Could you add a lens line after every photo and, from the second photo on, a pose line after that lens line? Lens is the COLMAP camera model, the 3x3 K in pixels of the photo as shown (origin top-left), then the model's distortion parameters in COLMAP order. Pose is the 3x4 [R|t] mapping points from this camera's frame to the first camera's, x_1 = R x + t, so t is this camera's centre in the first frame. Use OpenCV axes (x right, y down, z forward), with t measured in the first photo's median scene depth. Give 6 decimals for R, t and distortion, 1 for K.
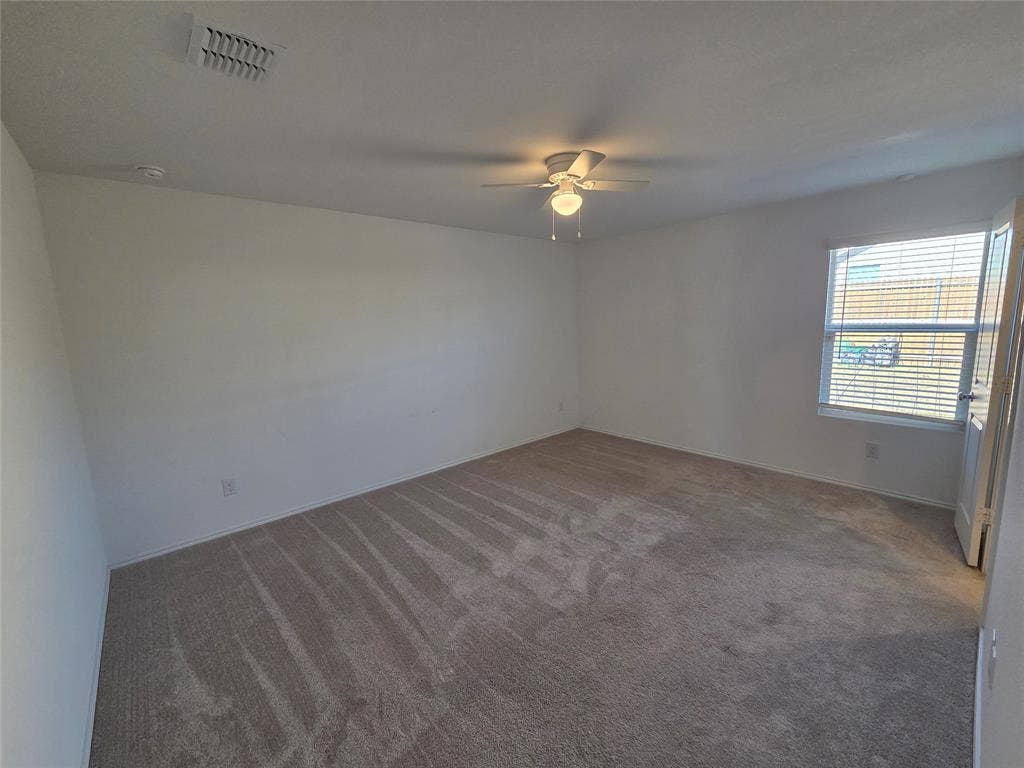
lens RADIAL K [[420.3, 0, 512.0], [0, 420.3, 384.0], [0, 0, 1]] dist [0.000396, 0.000049]
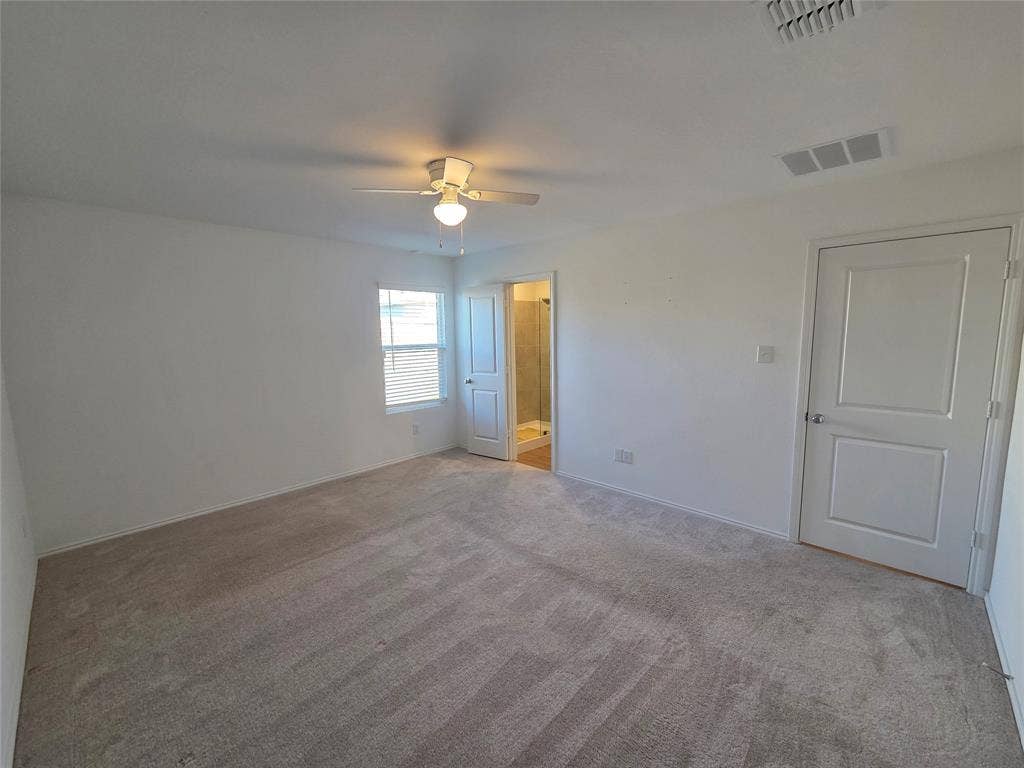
lens RADIAL K [[420.3, 0, 512.0], [0, 420.3, 384.0], [0, 0, 1]] dist [0.000396, 0.000049]
pose [[-0.080541, -0.093165, 0.992388, -0.698077], [0.168175, 0.980078, 0.105658, -0.108916], [-0.982461, 0.175405, -0.063269, 0.817960]]
